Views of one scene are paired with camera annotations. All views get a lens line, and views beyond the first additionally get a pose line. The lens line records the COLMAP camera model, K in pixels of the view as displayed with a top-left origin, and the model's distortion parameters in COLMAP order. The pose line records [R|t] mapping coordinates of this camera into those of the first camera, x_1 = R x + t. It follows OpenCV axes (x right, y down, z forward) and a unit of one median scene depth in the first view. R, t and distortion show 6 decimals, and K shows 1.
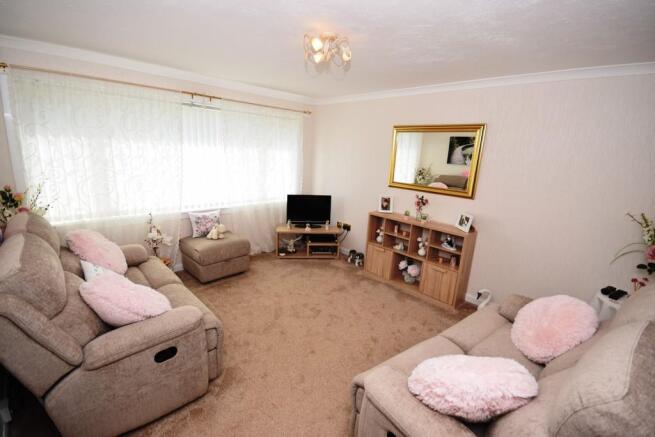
lens RADIAL K [[289.5, 0, 324.9], [0, 289.5, 214.6], [0, 0, 1]] dist [-0.002787, 0.000215]
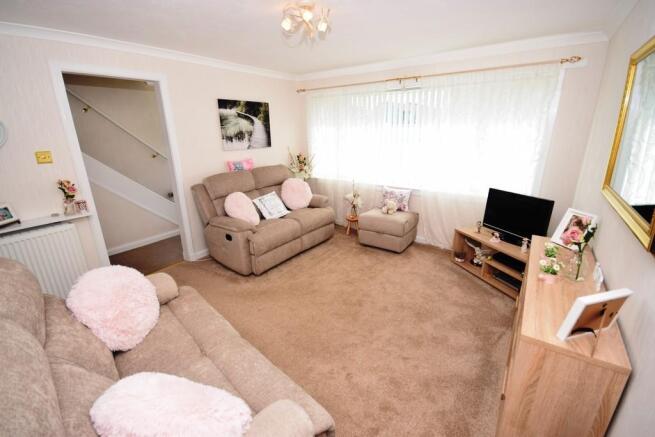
lens RADIAL K [[289.5, 0, 326.1], [0, 289.5, 217.7], [0, 0, 1]] dist [-0.002787, 0.000215]
pose [[0.164040, 0.241043, -0.956551, 0.631308], [-0.191287, 0.959053, 0.208870, -0.084252], [0.967729, 0.148712, 0.203431, 0.548233]]
